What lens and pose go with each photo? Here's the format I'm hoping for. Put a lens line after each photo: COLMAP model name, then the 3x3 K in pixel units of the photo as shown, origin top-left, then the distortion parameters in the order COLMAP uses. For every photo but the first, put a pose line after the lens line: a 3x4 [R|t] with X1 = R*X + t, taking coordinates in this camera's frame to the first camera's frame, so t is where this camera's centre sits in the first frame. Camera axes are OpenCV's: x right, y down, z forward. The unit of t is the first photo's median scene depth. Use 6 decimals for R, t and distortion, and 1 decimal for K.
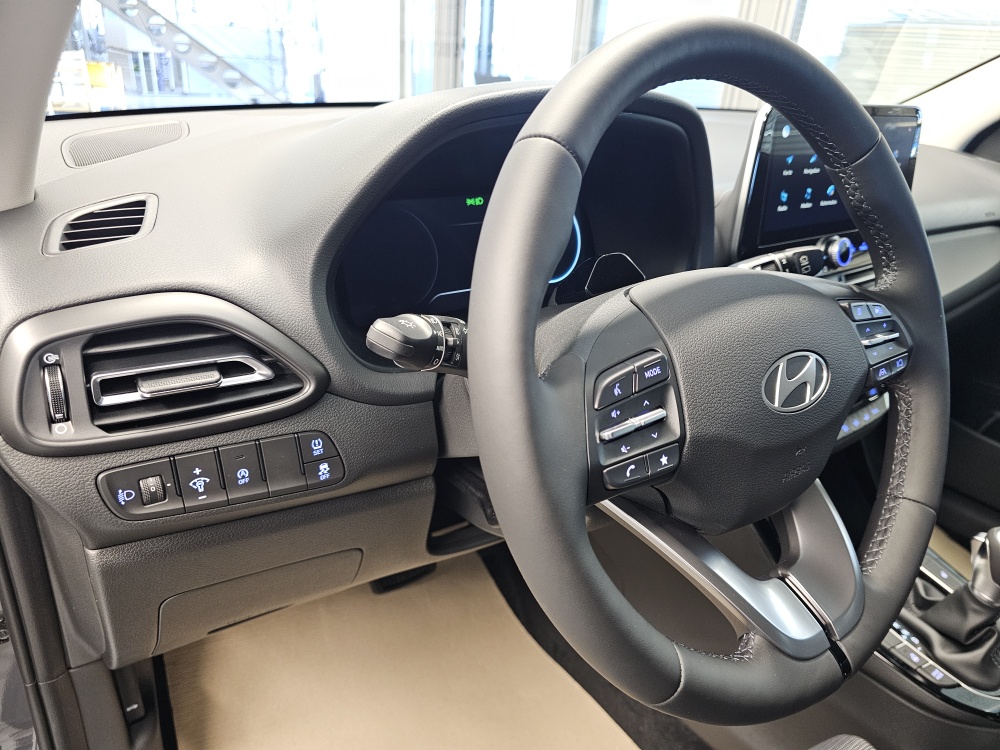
lens RADIAL K [[682.2, 0, 502.2], [0, 682.2, 379.7], [0, 0, 1]] dist [0.052522, -0.062587]
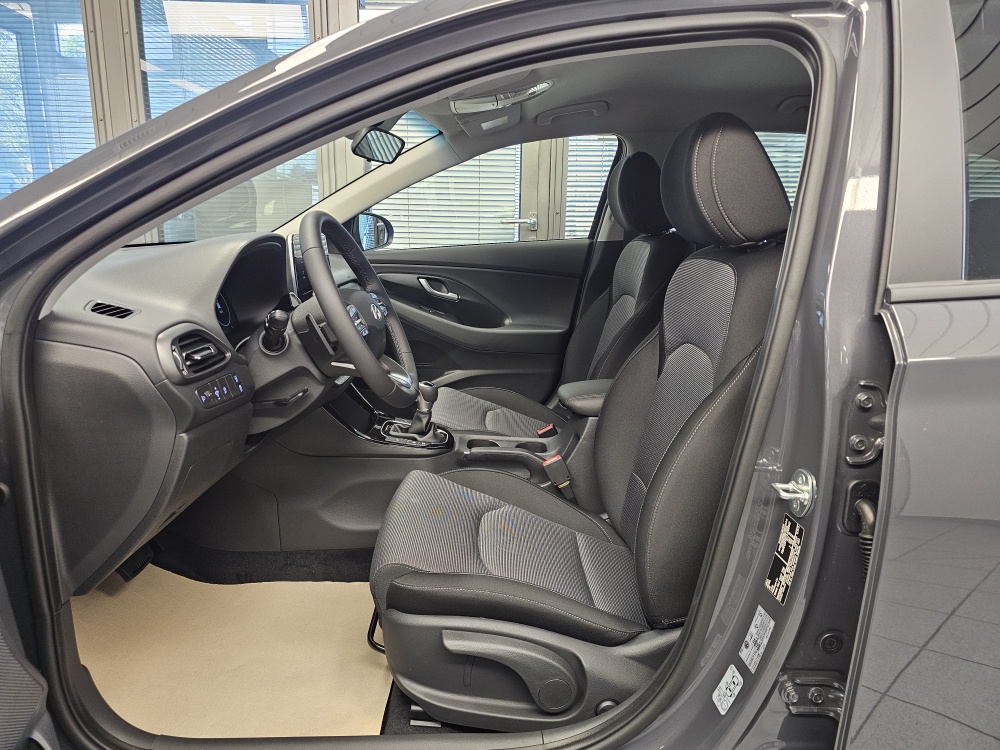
lens RADIAL K [[682.2, 0, 499.4], [0, 682.2, 373.0], [0, 0, 1]] dist [0.052522, -0.062587]
pose [[0.574858, -0.240832, 0.782009, -1.751852], [0.365621, 0.930593, 0.017821, 0.404299], [-0.732024, 0.275675, 0.623012, -1.310255]]
